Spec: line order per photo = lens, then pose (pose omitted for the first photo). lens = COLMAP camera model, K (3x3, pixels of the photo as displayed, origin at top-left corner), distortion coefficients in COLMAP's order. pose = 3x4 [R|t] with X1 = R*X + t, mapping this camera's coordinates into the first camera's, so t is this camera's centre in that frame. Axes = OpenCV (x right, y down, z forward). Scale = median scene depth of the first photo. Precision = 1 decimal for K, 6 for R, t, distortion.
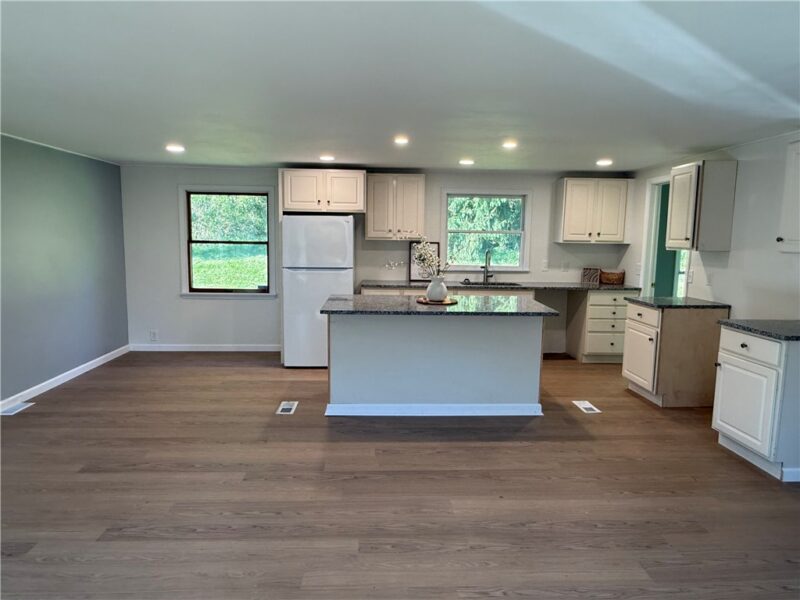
lens RADIAL K [[509.1, 0, 399.0], [0, 509.1, 302.2], [0, 0, 1]] dist [-0.005077, 0.001321]
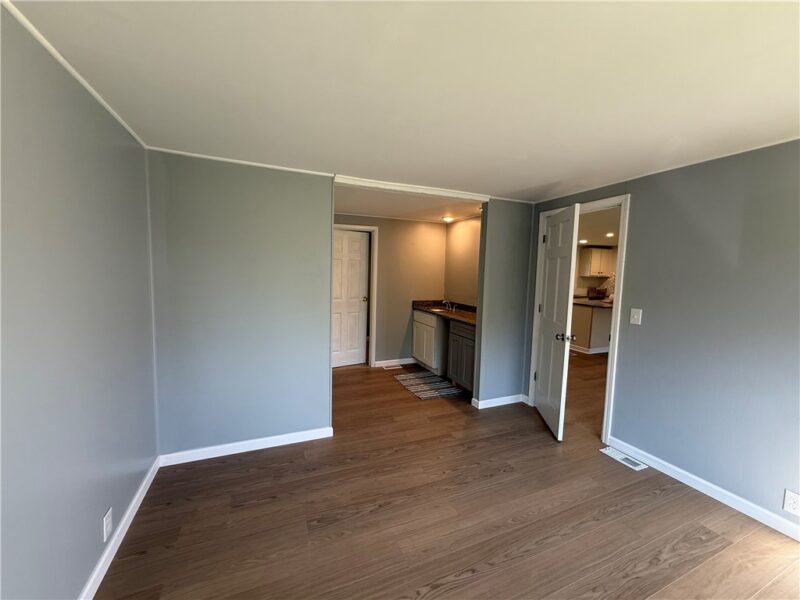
lens RADIAL K [[318.2, 0, 397.2], [0, 318.2, 296.8], [0, 0, 1]] dist [0.002077, -0.000070]
pose [[0.934989, -0.020224, 0.354099, -0.979633], [0.033820, 0.998907, -0.032249, -0.010107], [-0.353059, 0.042129, 0.934652, -0.017705]]
